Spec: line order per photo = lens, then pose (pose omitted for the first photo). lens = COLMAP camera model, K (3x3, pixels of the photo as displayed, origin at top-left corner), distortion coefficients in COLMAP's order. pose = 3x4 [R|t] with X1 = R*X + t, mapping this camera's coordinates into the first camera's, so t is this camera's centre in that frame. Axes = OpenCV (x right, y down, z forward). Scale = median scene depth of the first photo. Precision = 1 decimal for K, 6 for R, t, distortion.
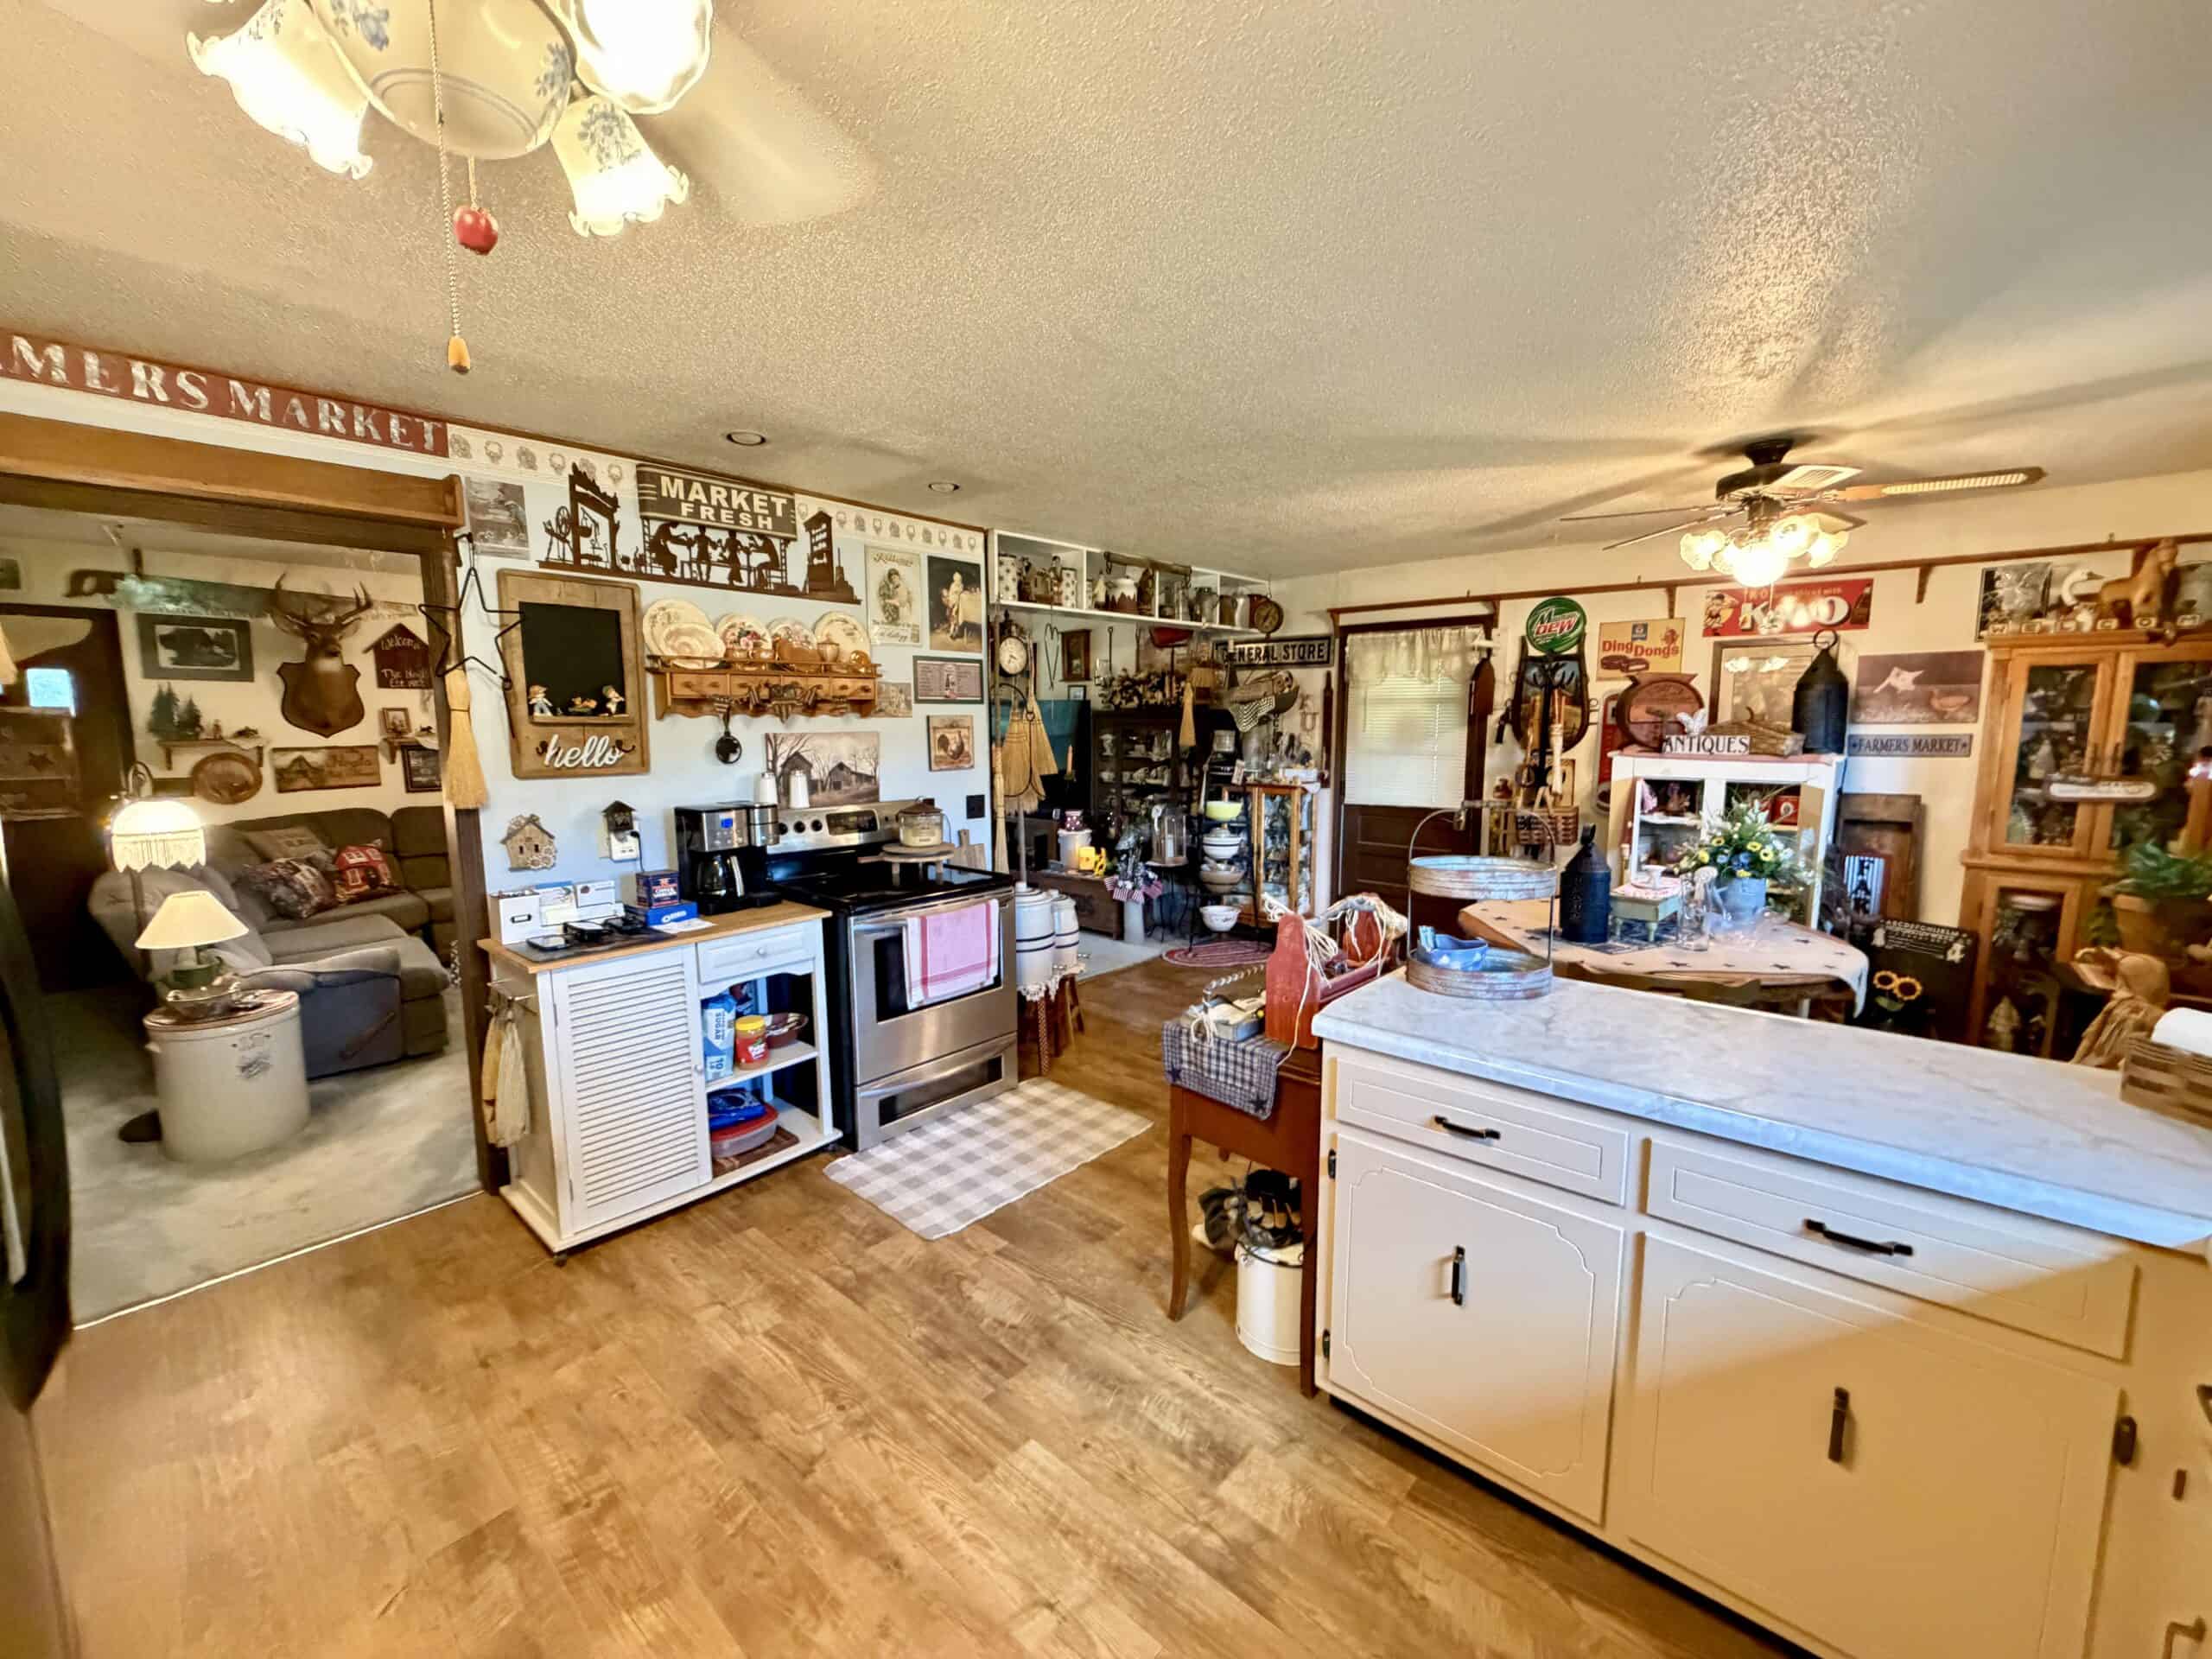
lens RADIAL K [[880.8, 0, 1099.5], [0, 880.8, 825.3], [0, 0, 1]] dist [0.001060, -0.000142]
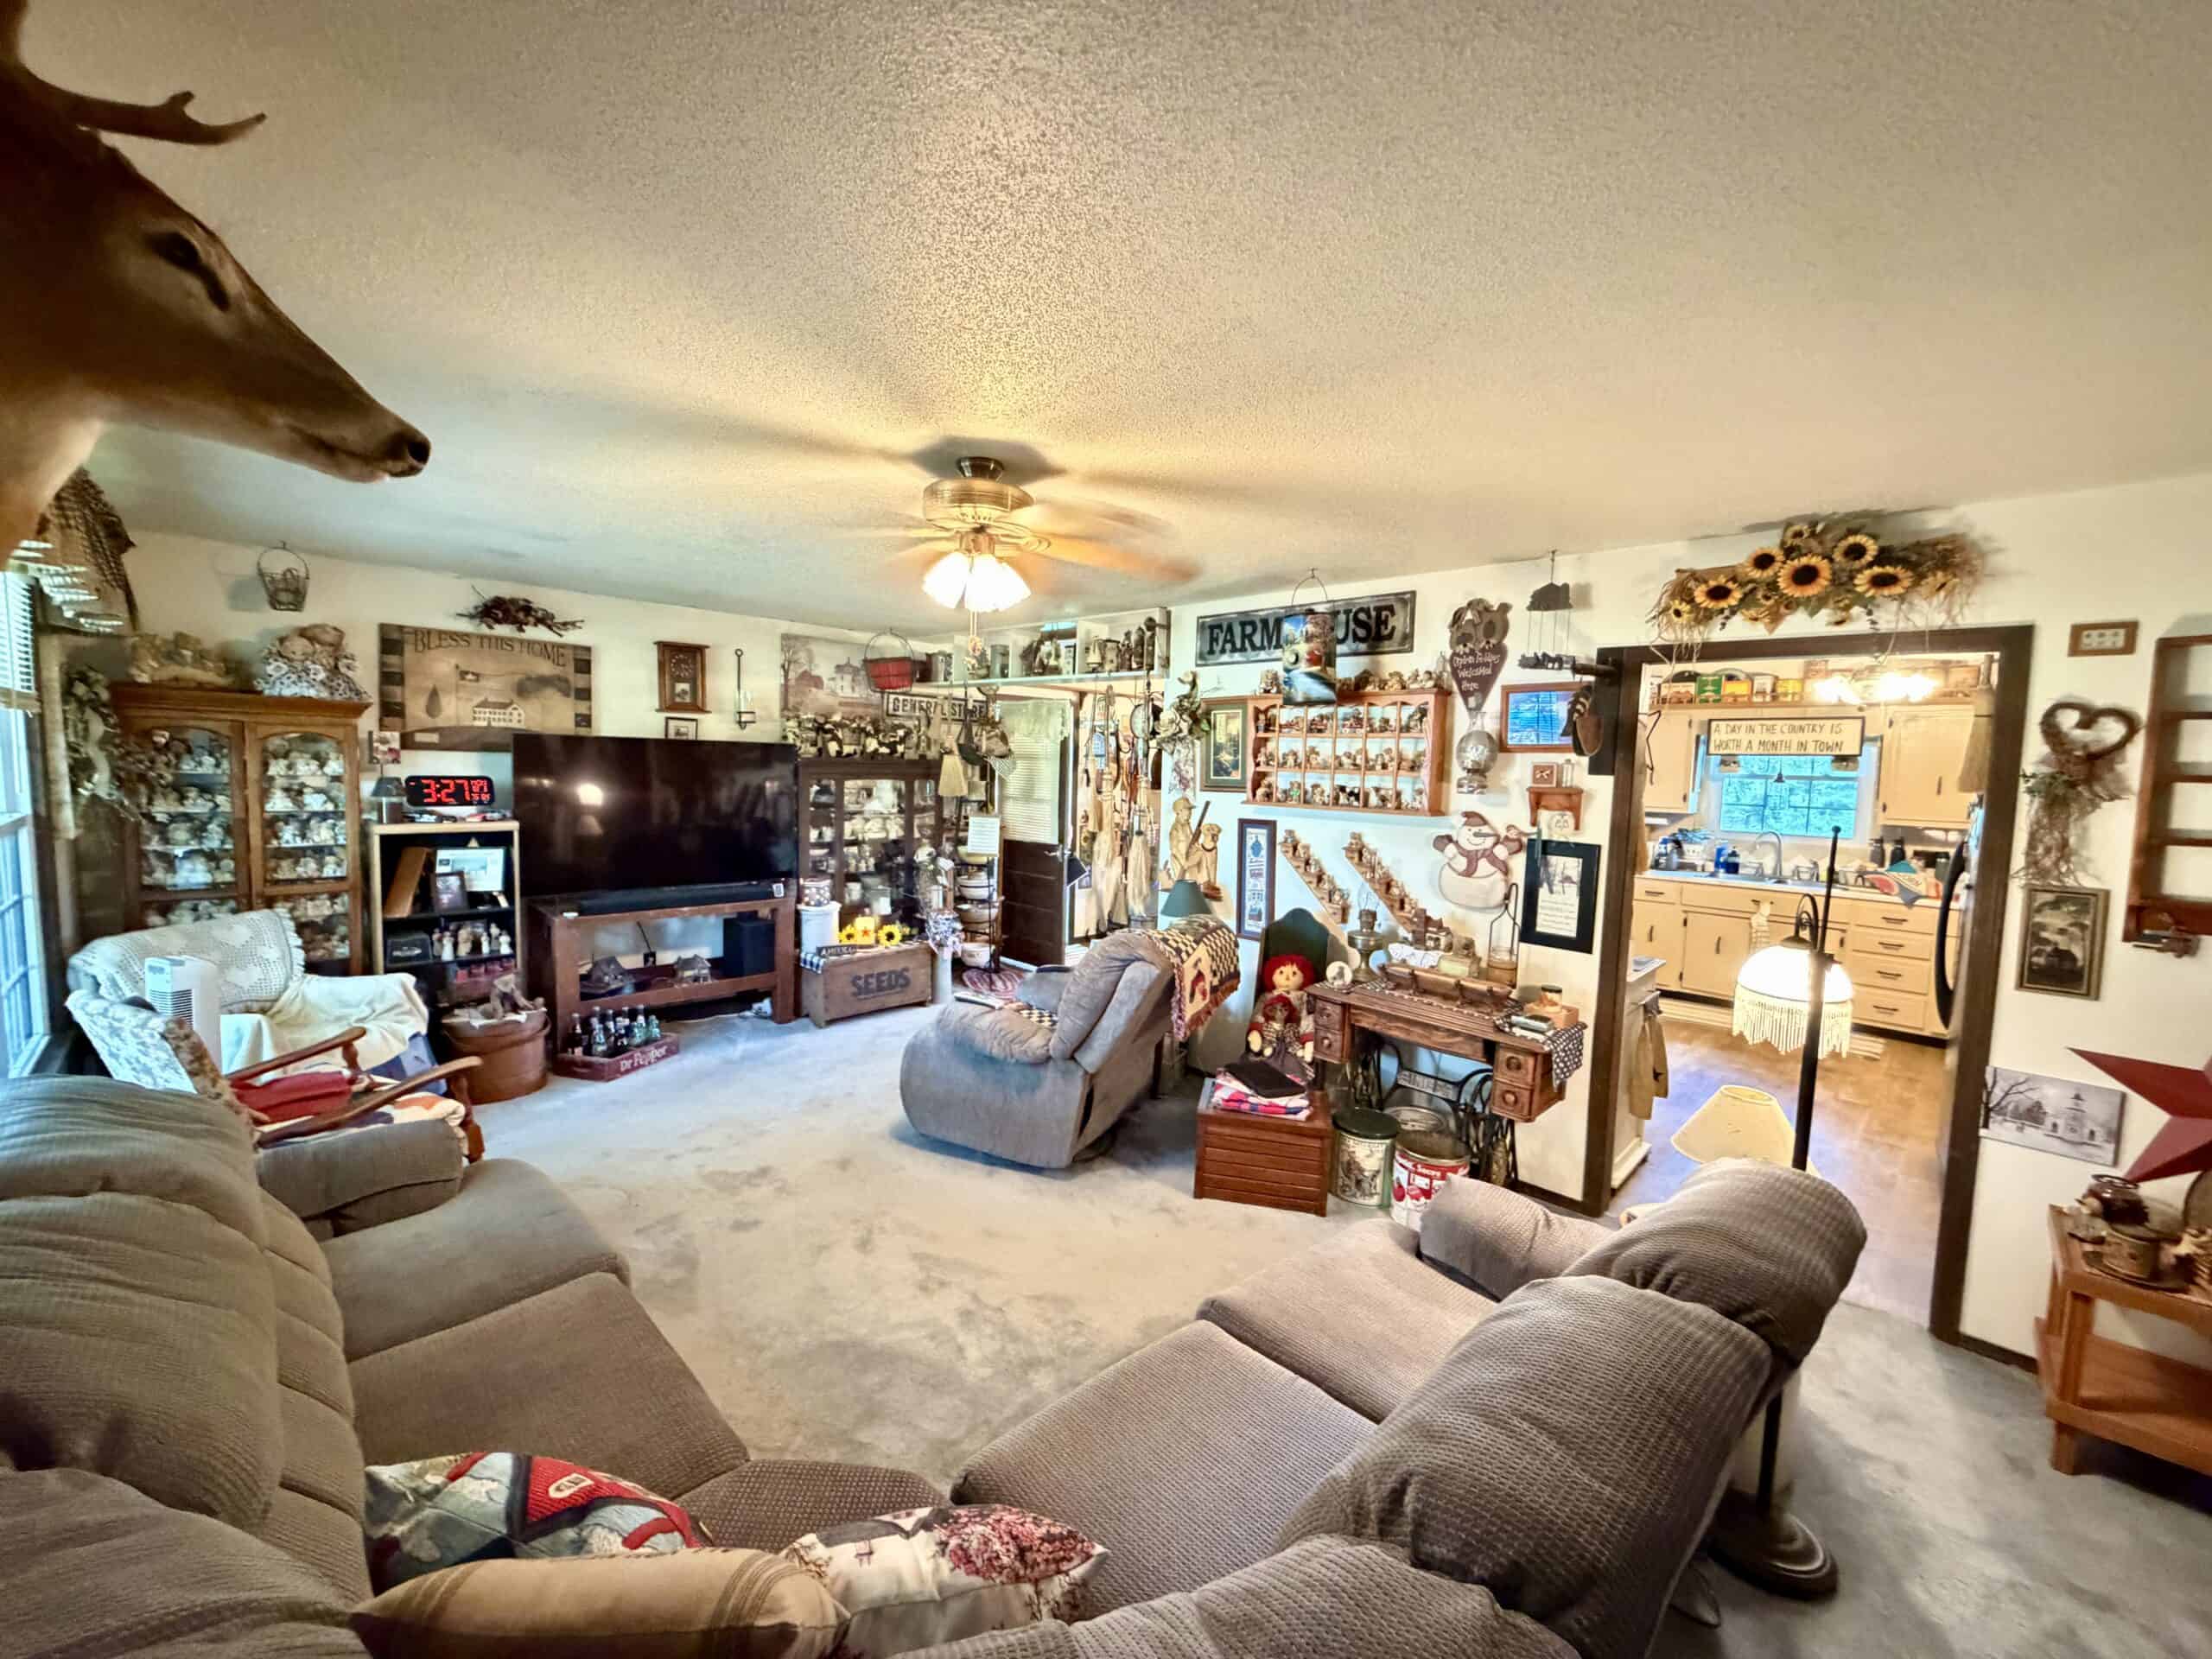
lens RADIAL K [[880.8, 0, 1099.9], [0, 880.8, 825.8], [0, 0, 1]] dist [0.001060, -0.000142]
pose [[0.061500, -0.073680, 0.995384, -1.281928], [0.090075, 0.993612, 0.067984, -0.154516], [-0.994034, 0.085478, 0.067744, 1.066993]]
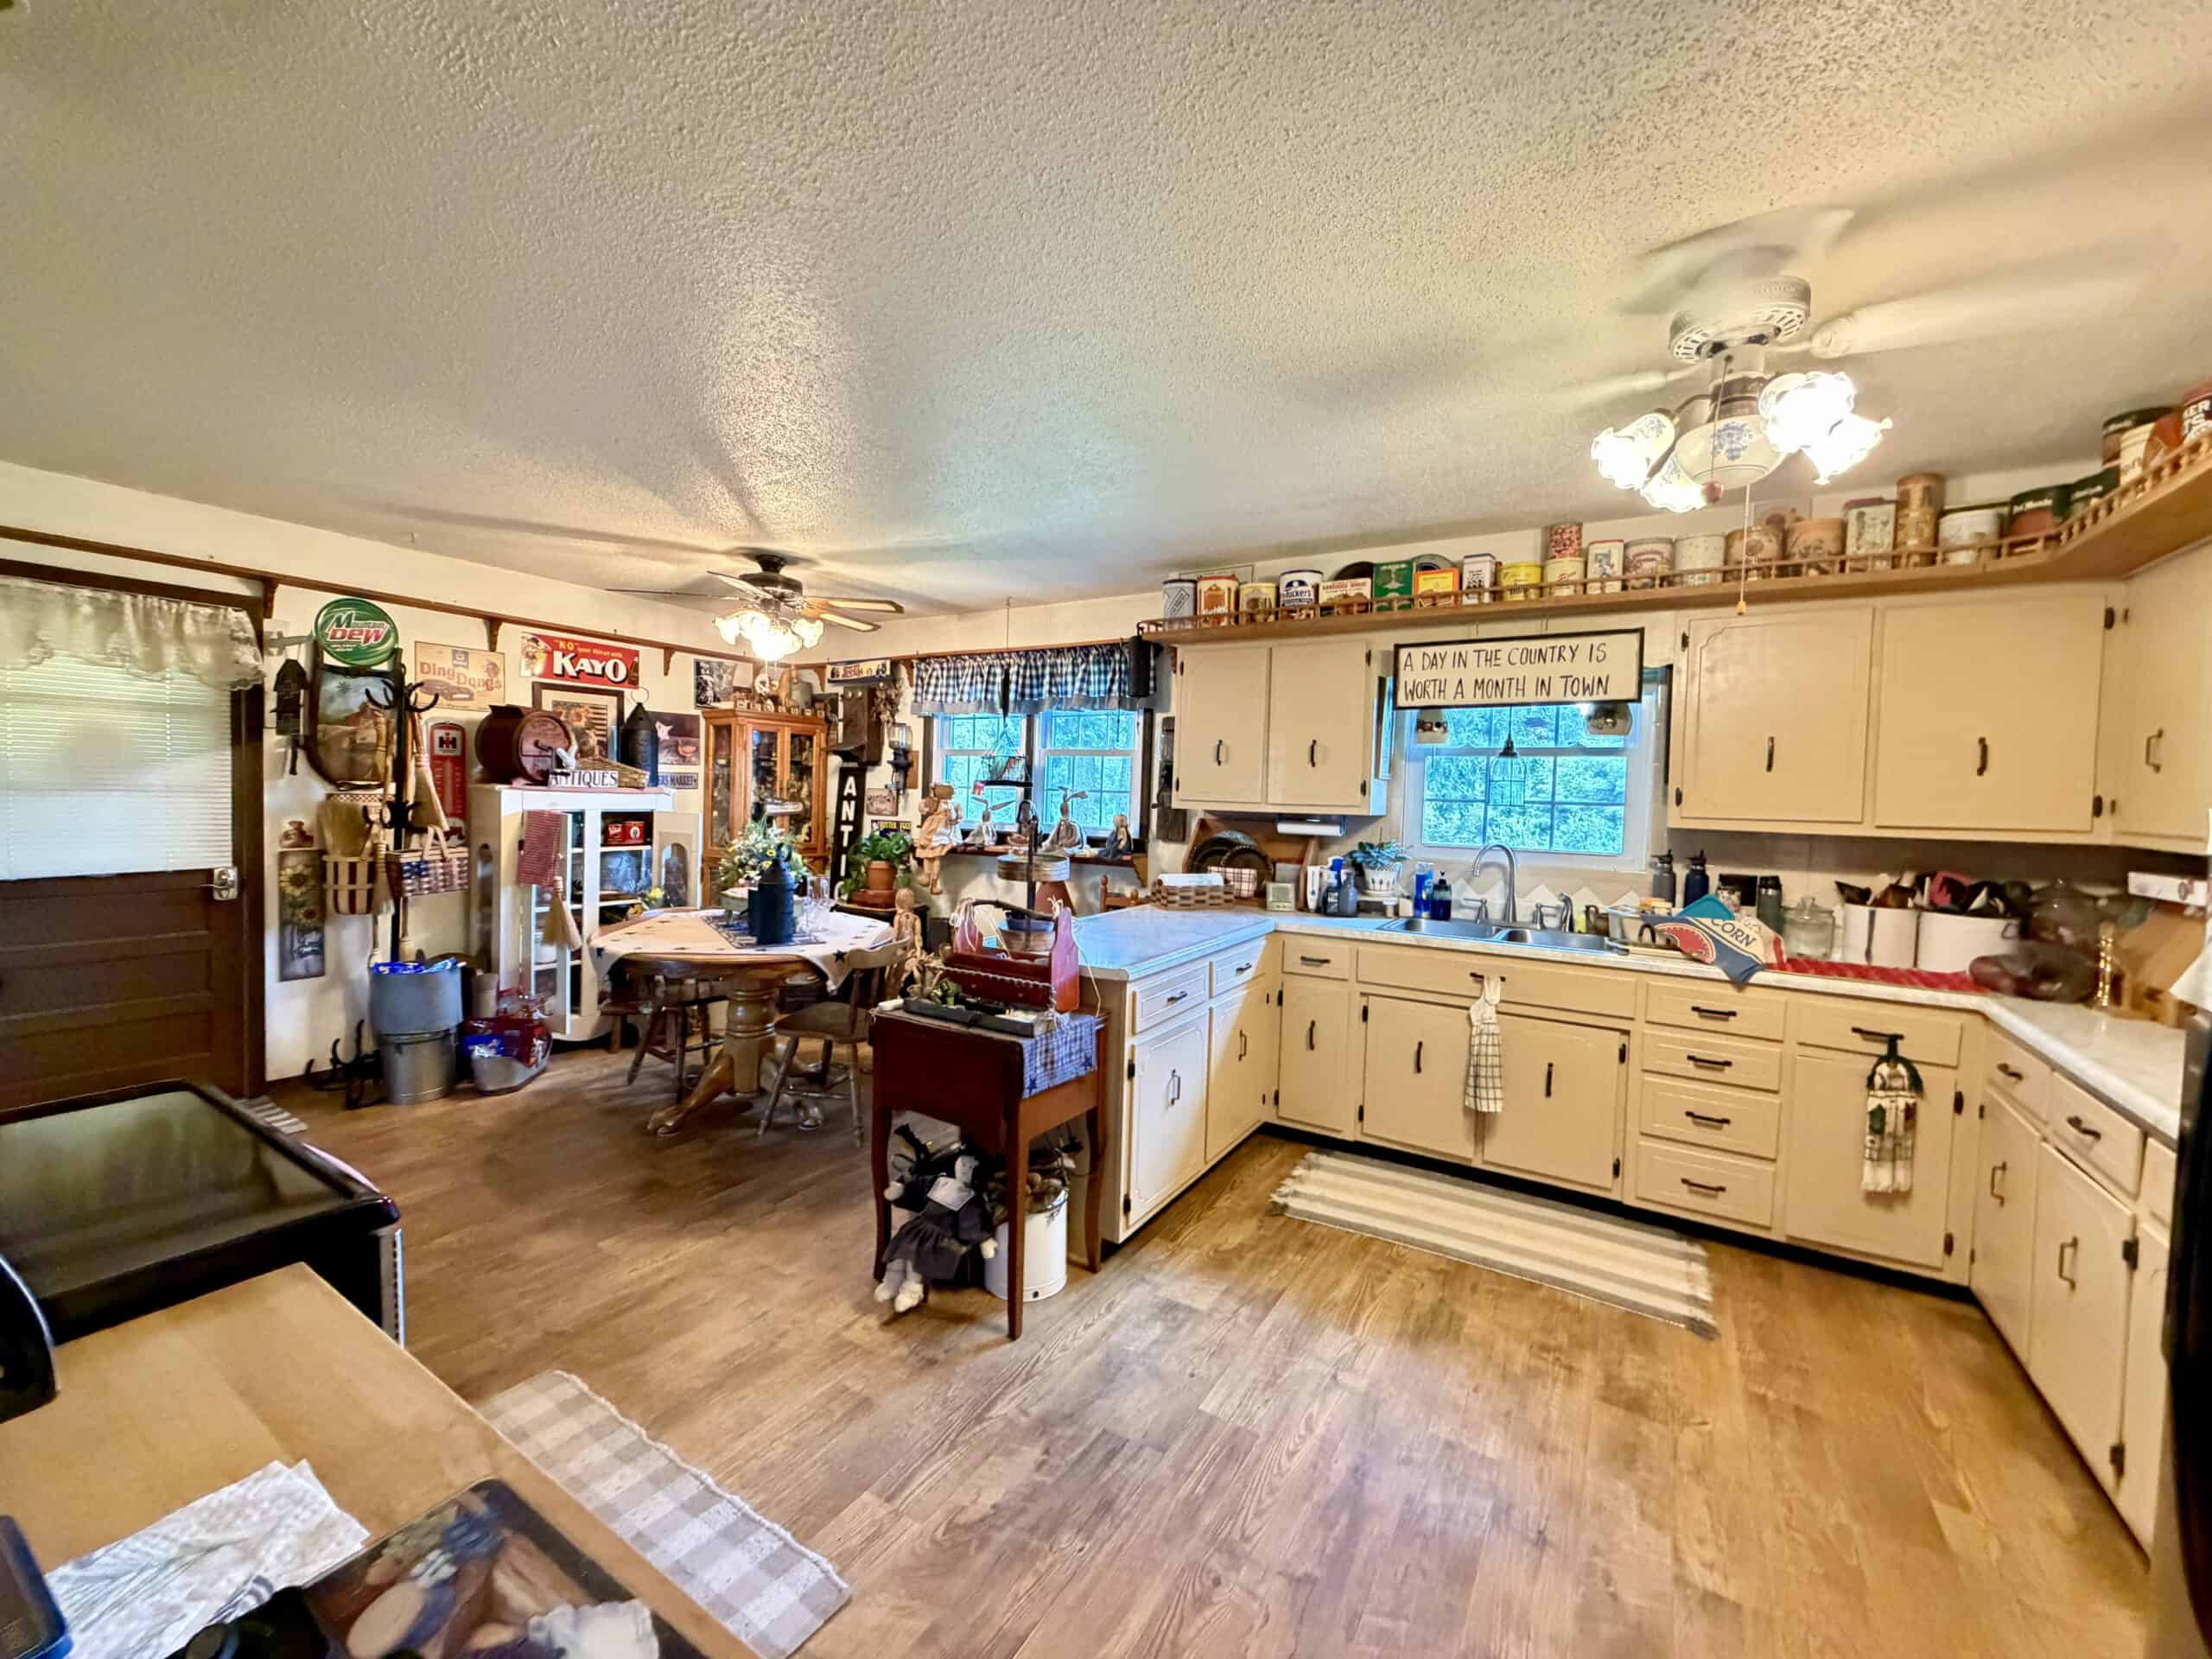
lens RADIAL K [[880.8, 0, 1101.1], [0, 880.8, 825.4], [0, 0, 1]] dist [0.001060, -0.000142]
pose [[-0.170335, -0.042364, 0.984475, -0.485740], [0.086846, 0.994542, 0.057824, -0.040427], [-0.981552, 0.095347, -0.165726, 0.545781]]
